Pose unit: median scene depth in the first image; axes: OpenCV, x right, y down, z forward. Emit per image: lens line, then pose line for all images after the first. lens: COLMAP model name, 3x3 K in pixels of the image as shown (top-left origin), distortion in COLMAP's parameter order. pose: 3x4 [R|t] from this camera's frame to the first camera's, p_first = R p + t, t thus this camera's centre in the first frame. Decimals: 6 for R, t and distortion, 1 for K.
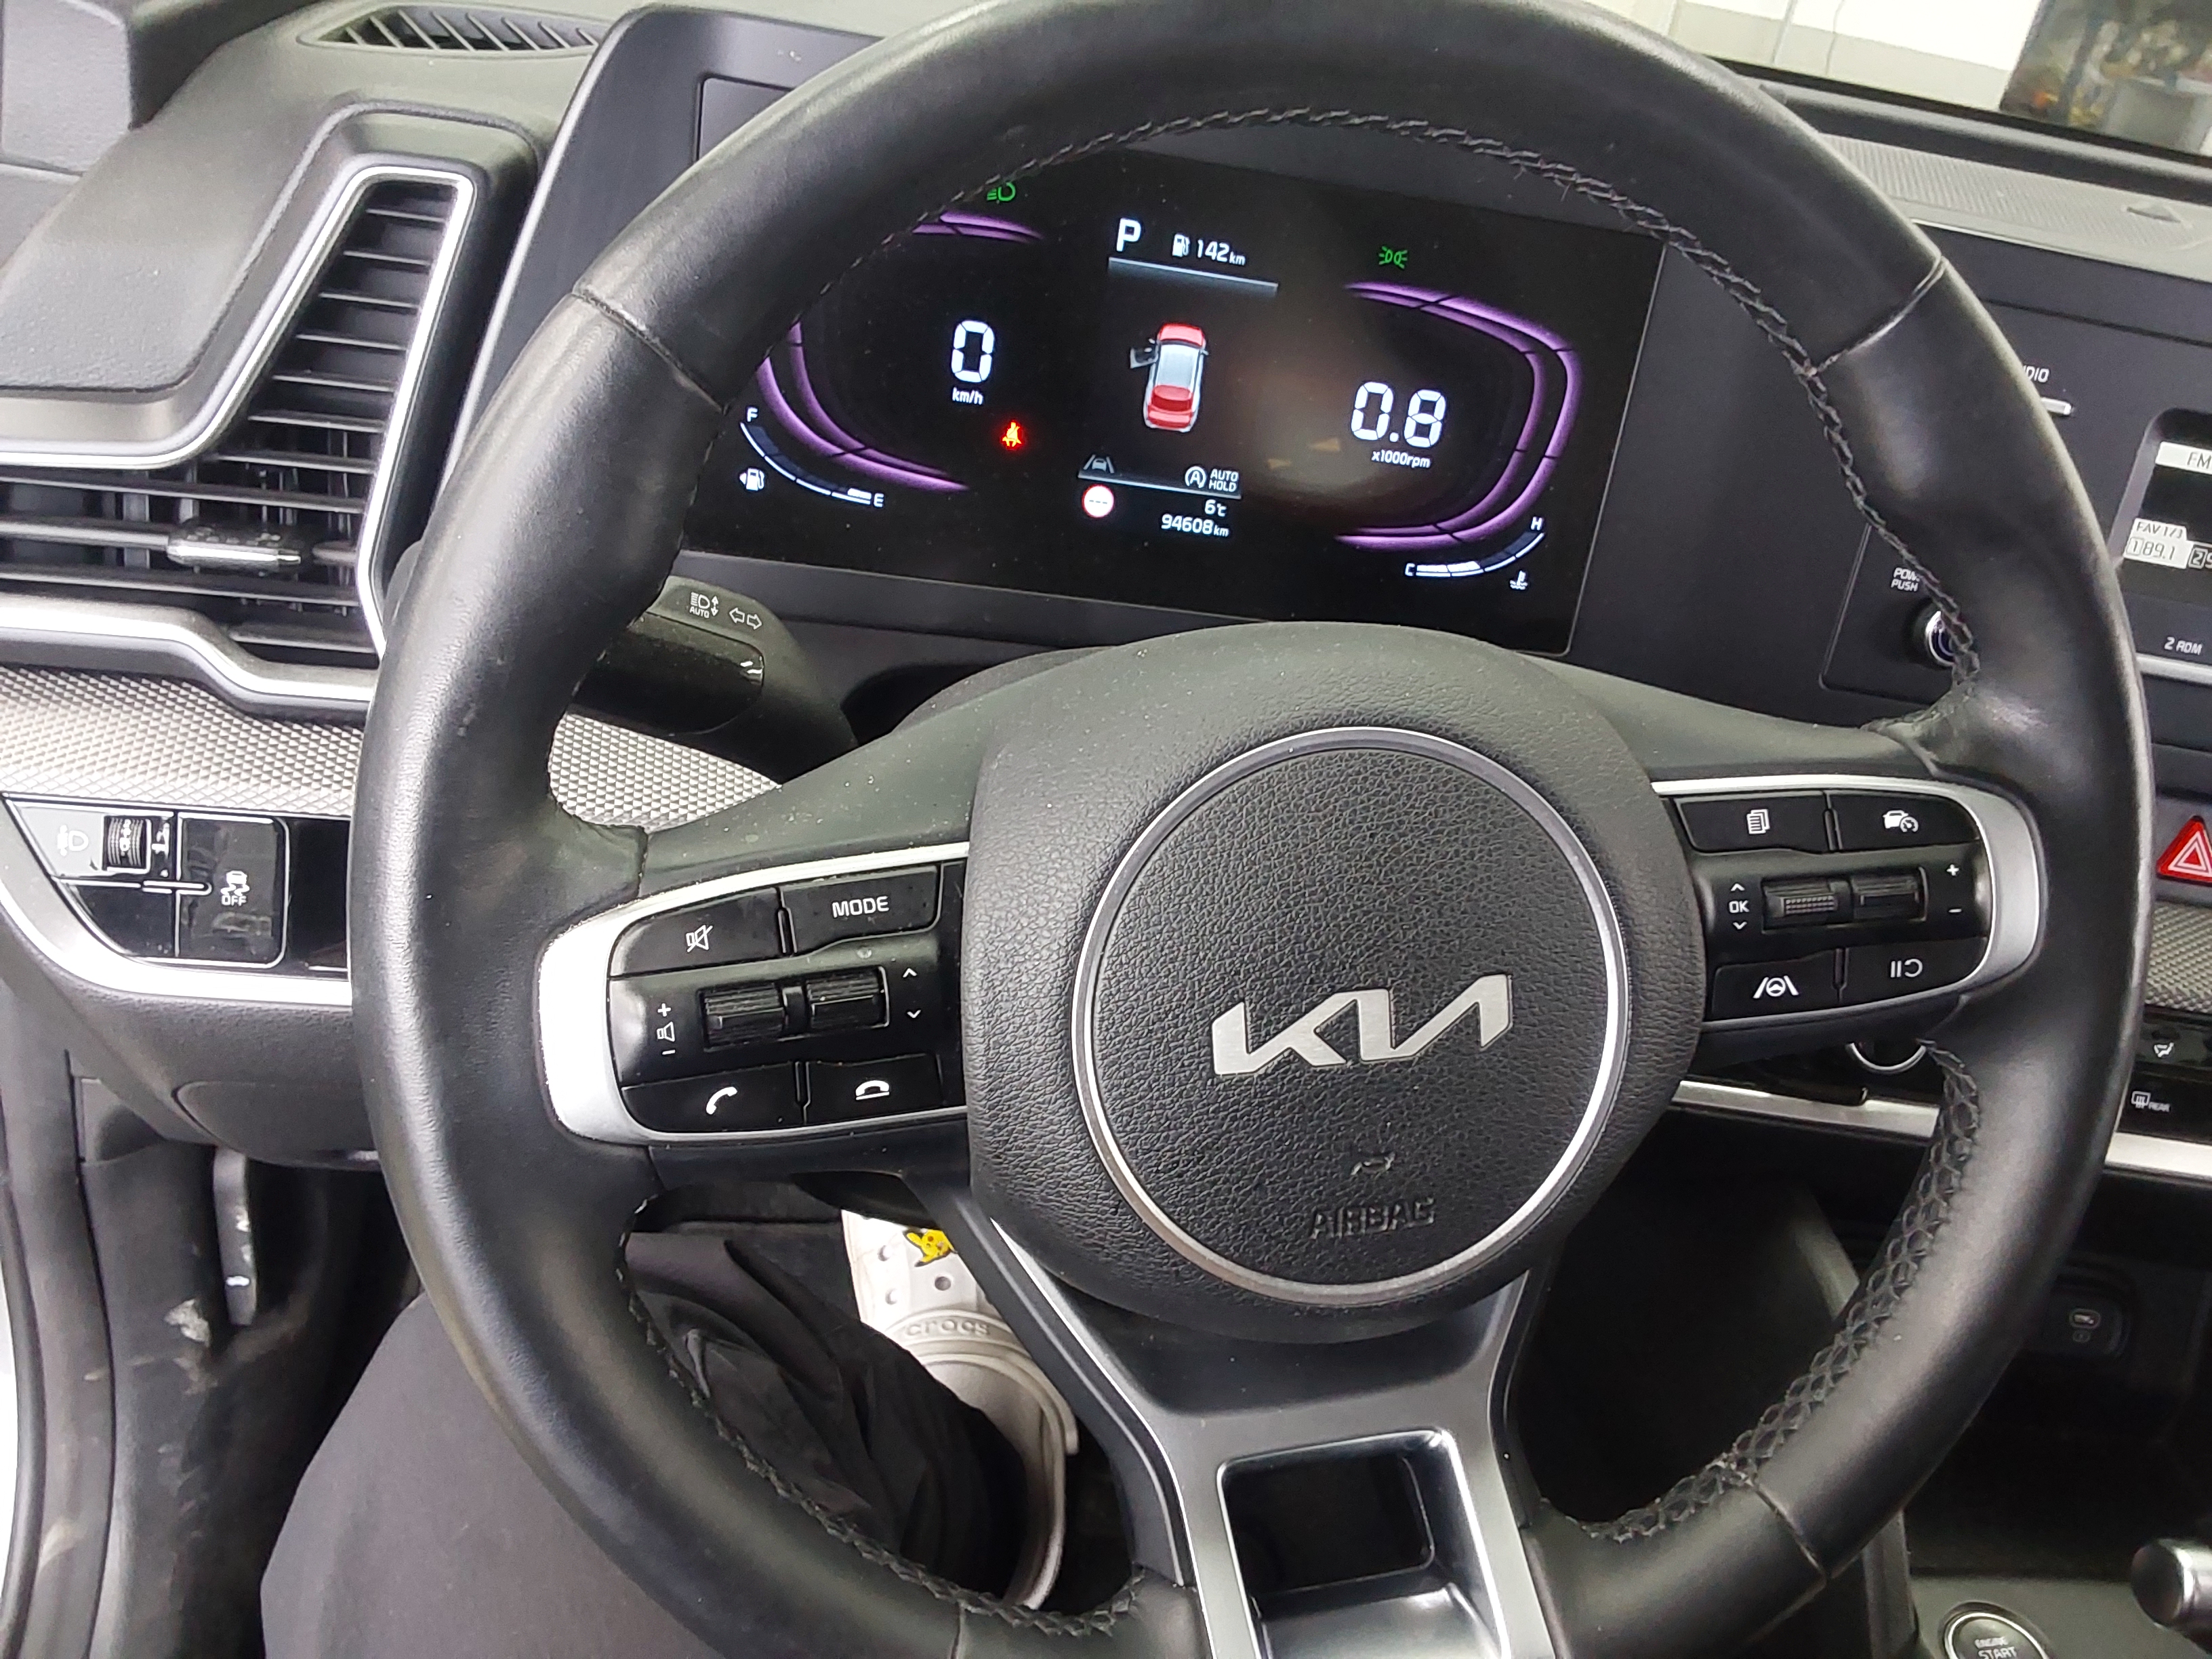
lens RADIAL K [[1789.6, 0, 1102.3], [0, 1789.6, 868.6], [0, 0, 1]] dist [0.167911, -0.294195]
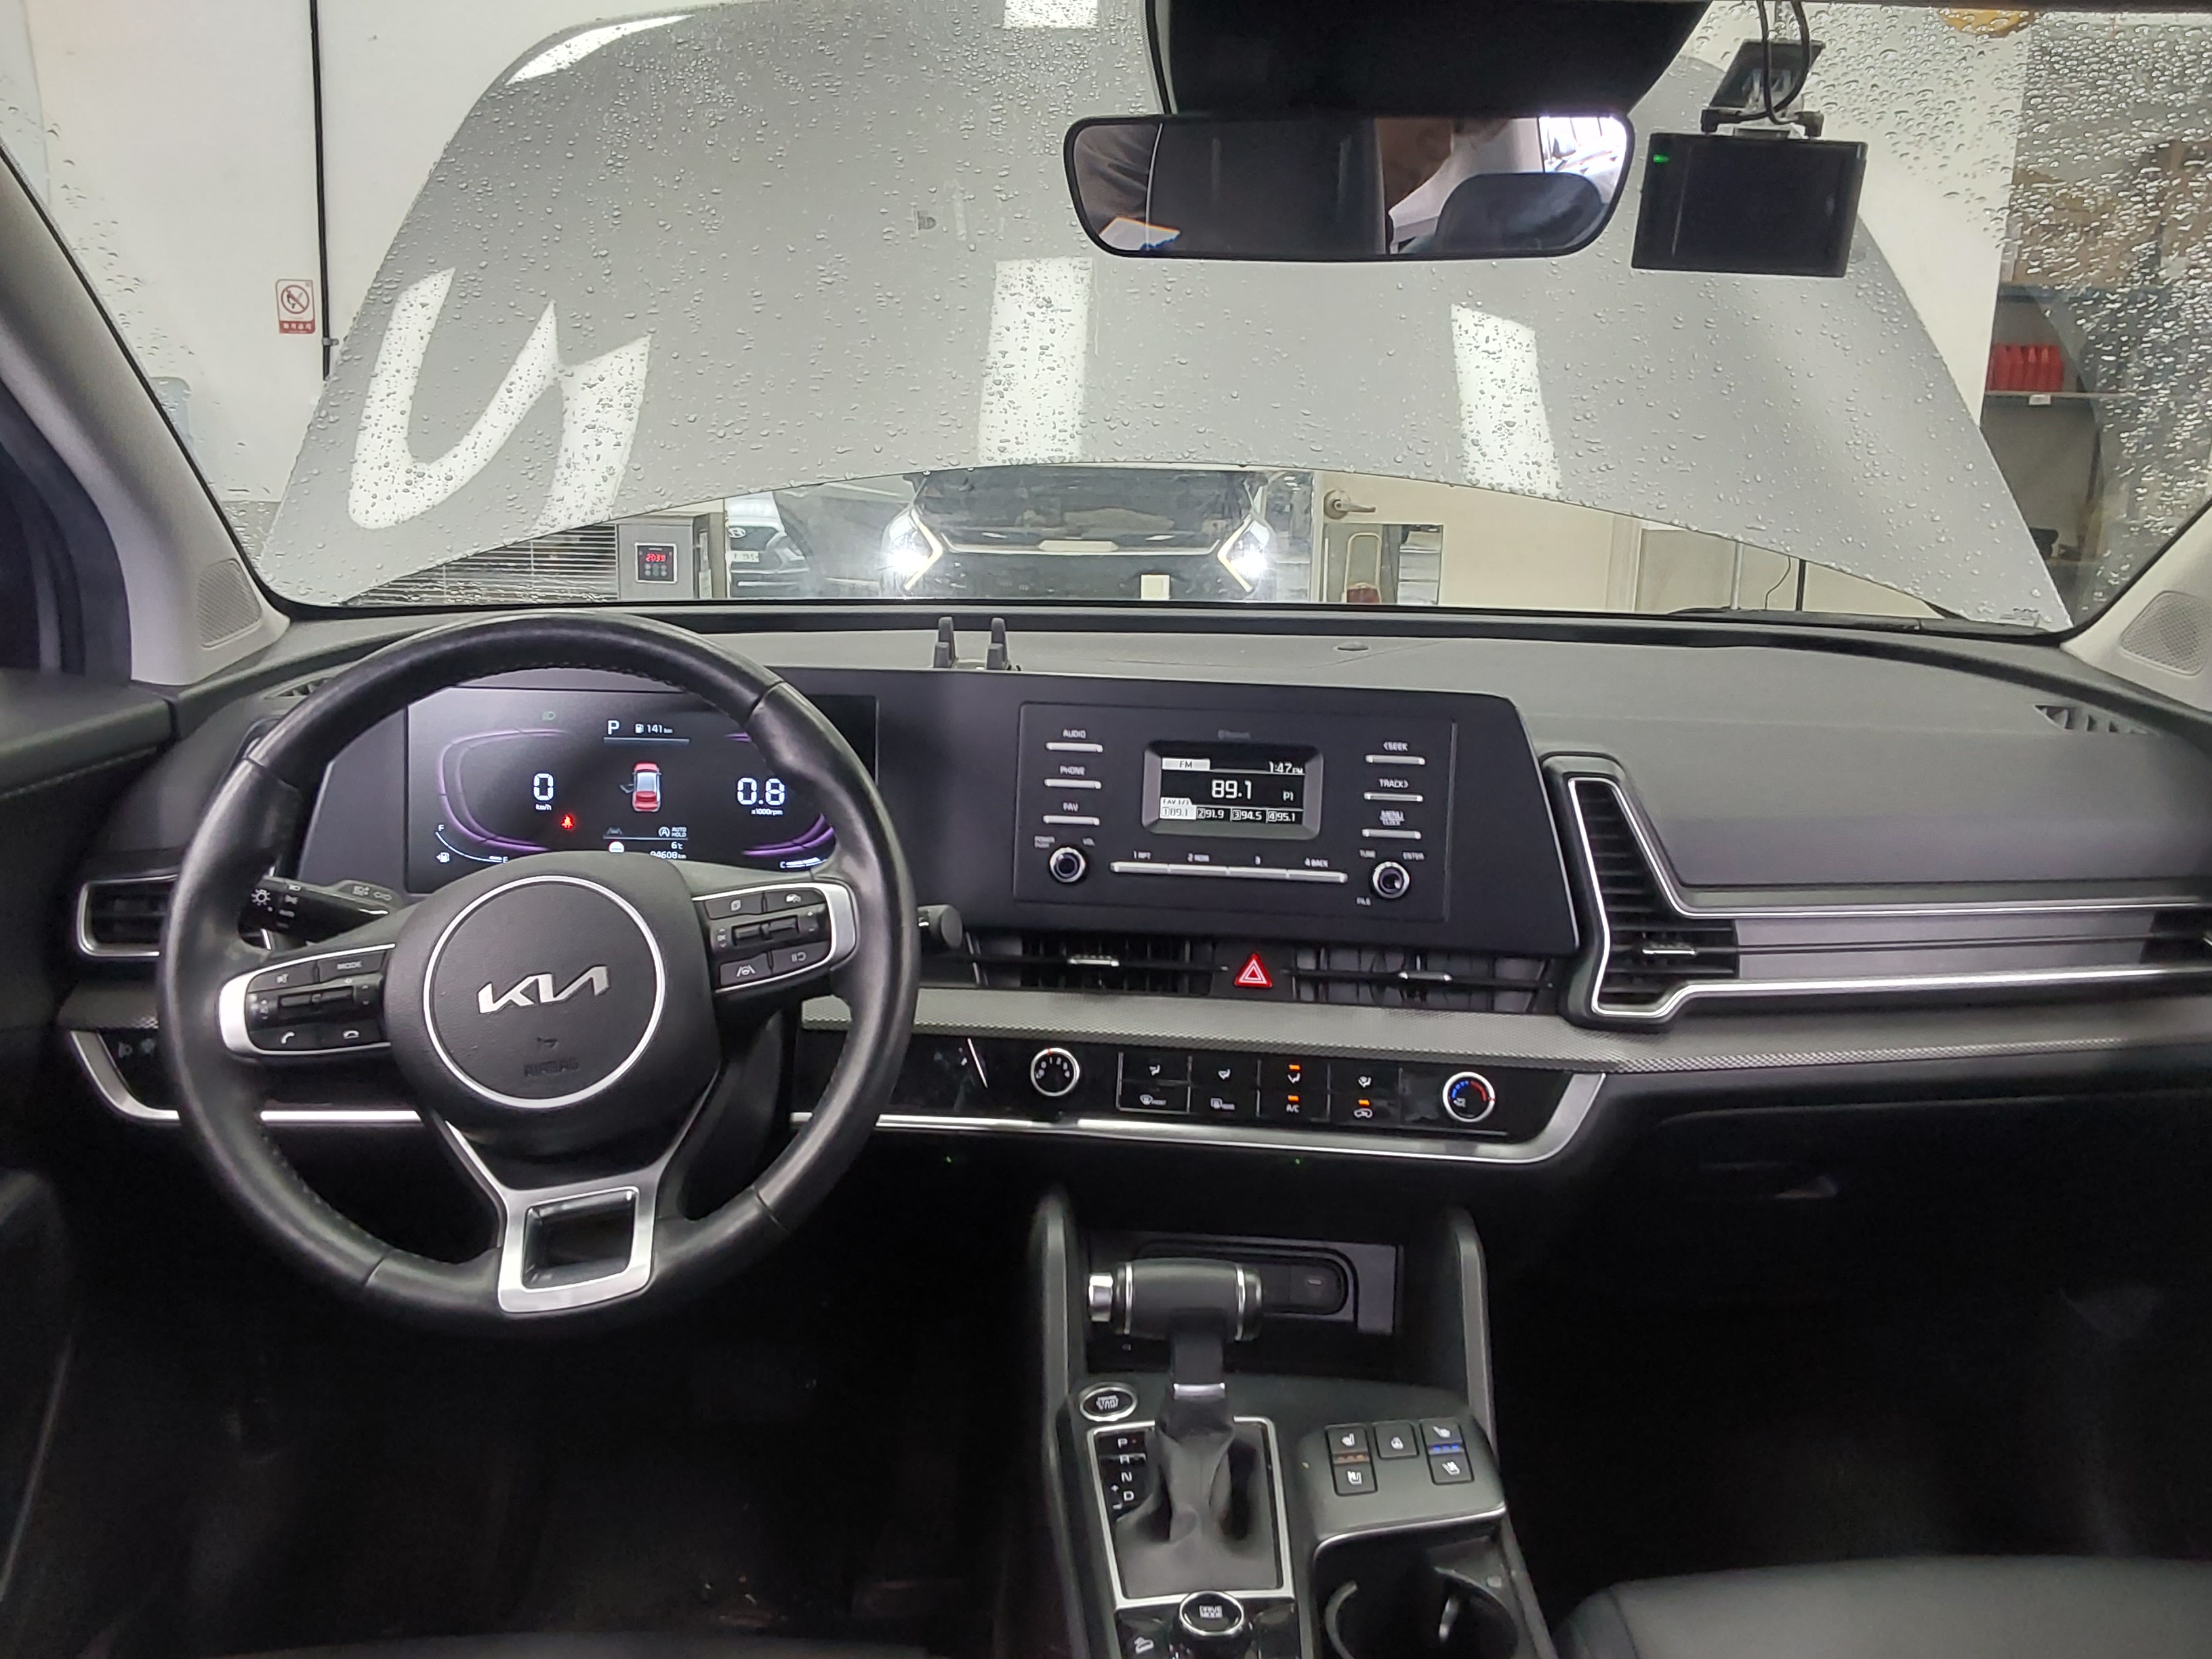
lens RADIAL K [[1789.6, 0, 1102.3], [0, 1789.6, 868.6], [0, 0, 1]] dist [0.167911, -0.294195]
pose [[0.982980, -0.128137, -0.131649, 0.810970], [0.083640, 0.950168, -0.300309, 0.481548], [0.163569, 0.284187, 0.944713, -0.842424]]
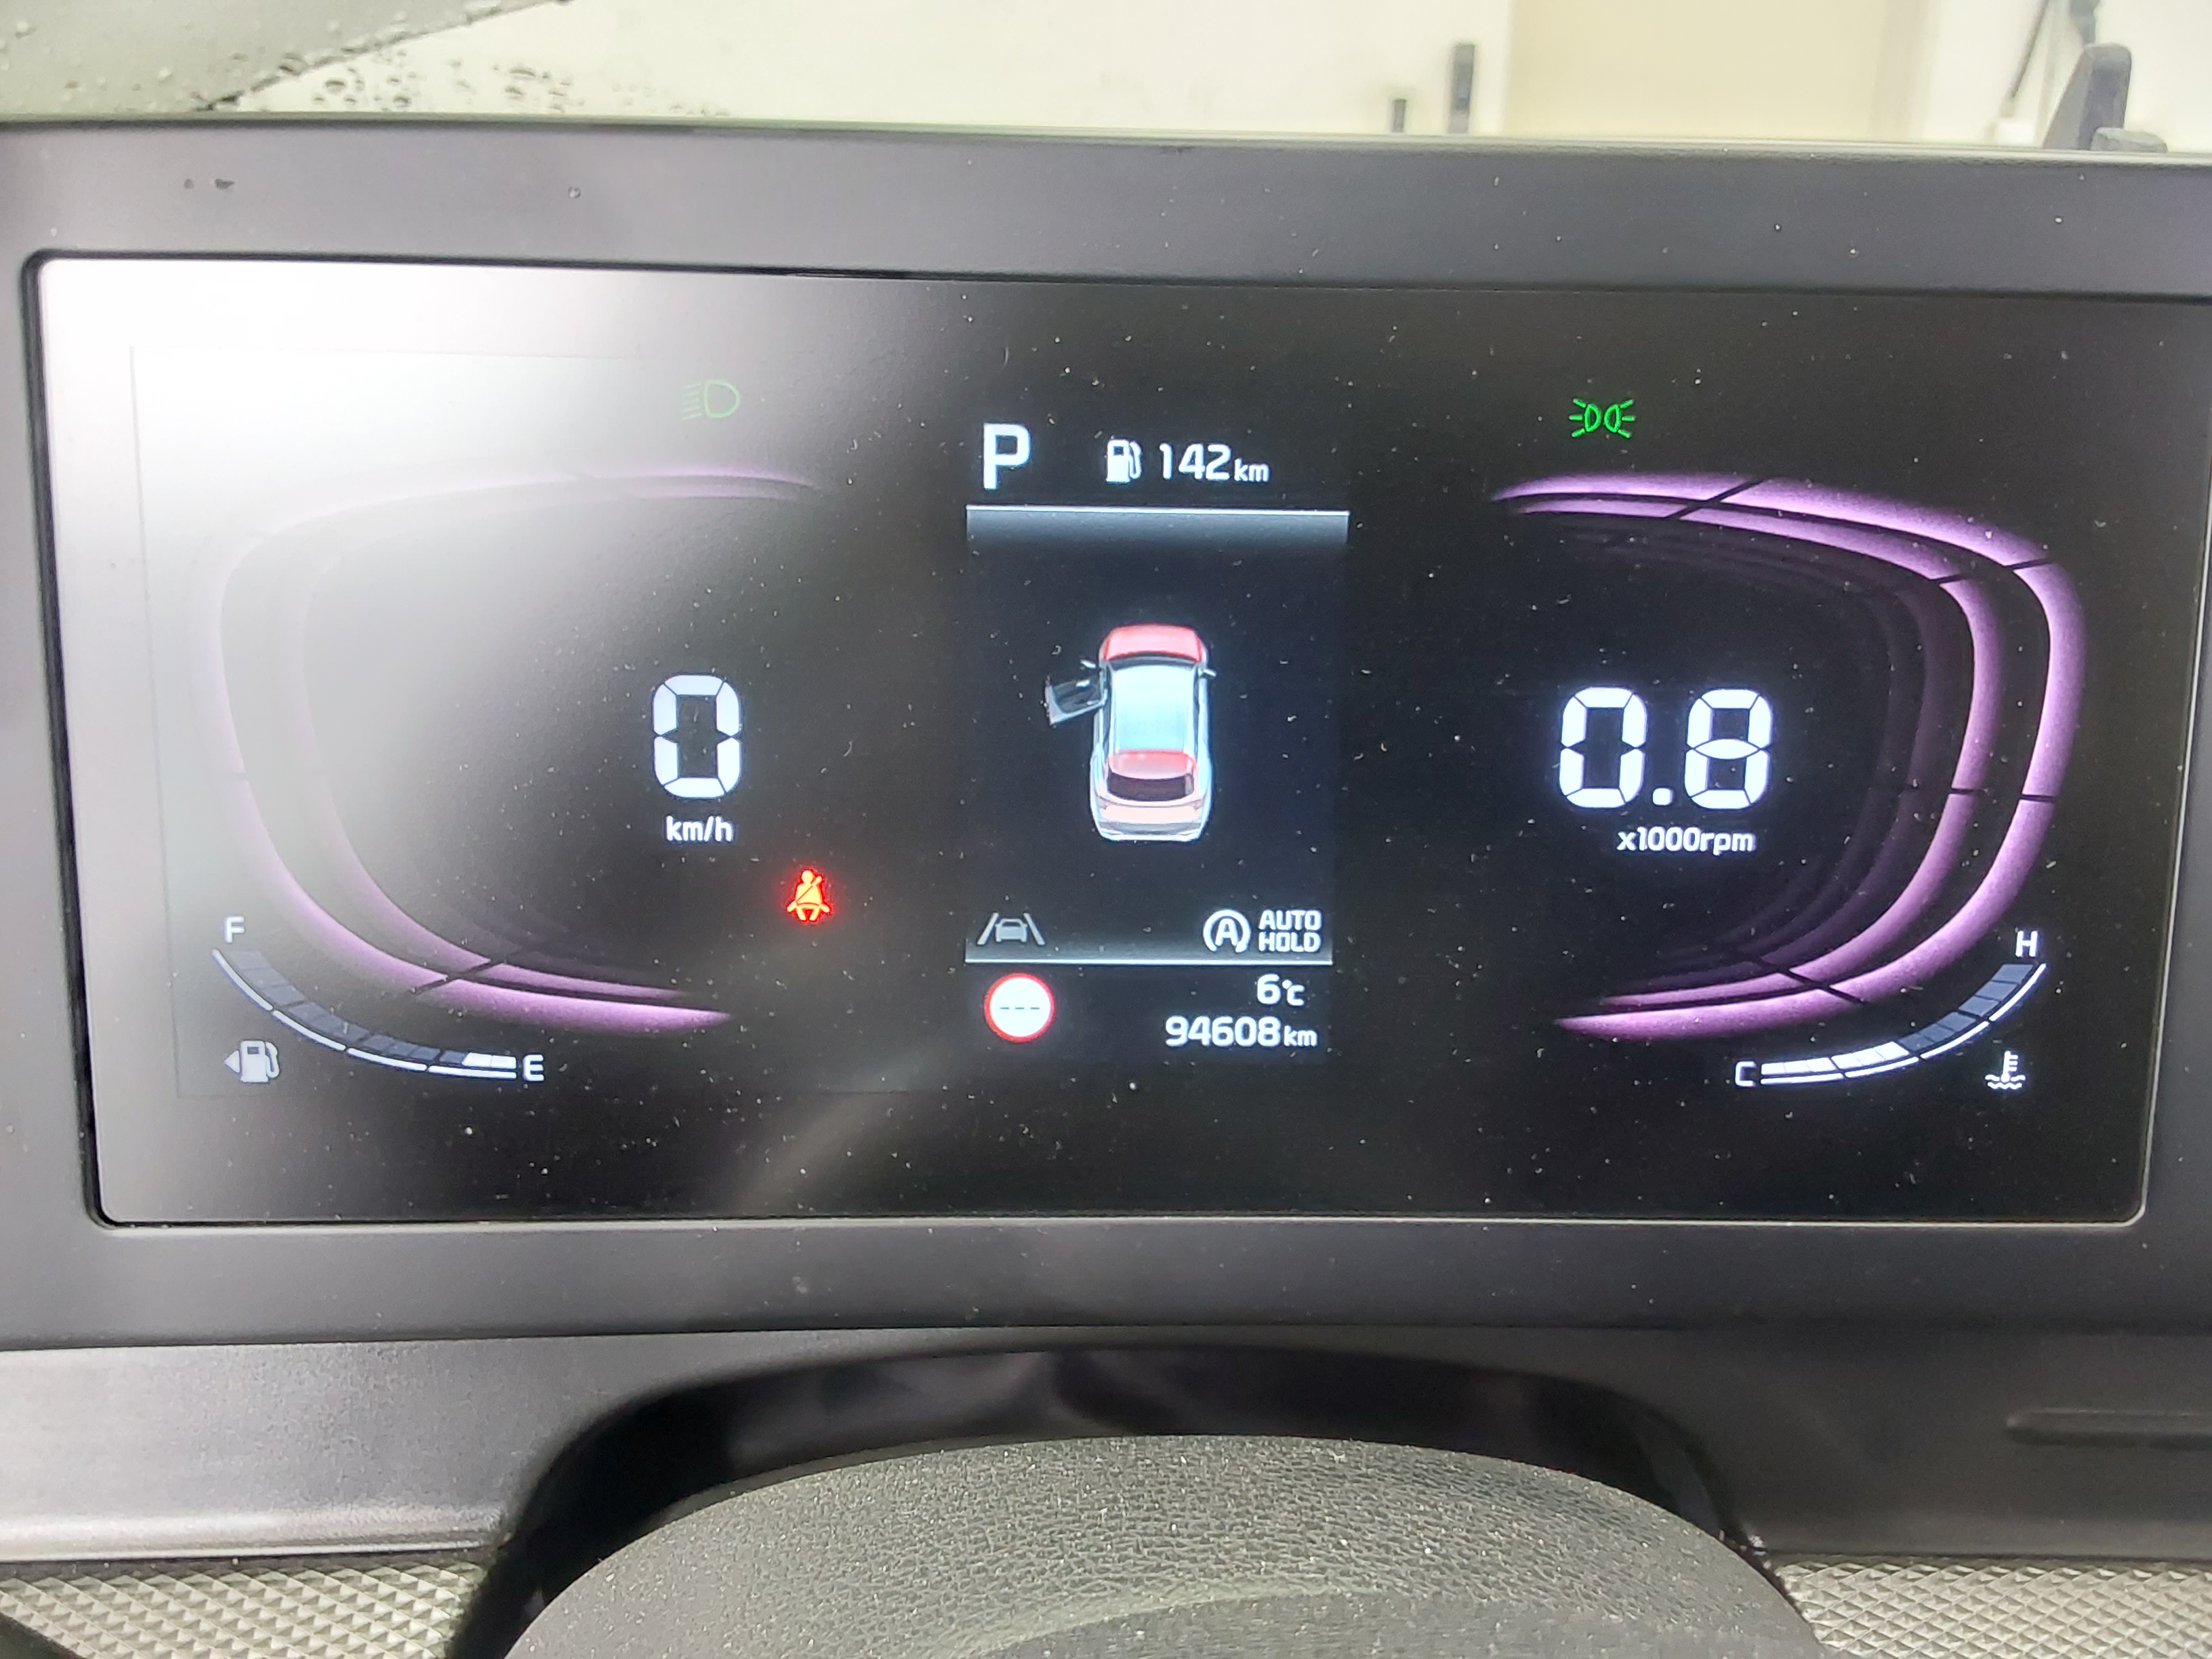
lens RADIAL K [[1789.6, 0, 1102.3], [0, 1789.6, 868.6], [0, 0, 1]] dist [0.167911, -0.294195]
pose [[0.983443, -0.114787, -0.140230, 0.087659], [0.087929, 0.978870, -0.184611, -0.153376], [0.158458, 0.169224, 0.972756, 0.556199]]
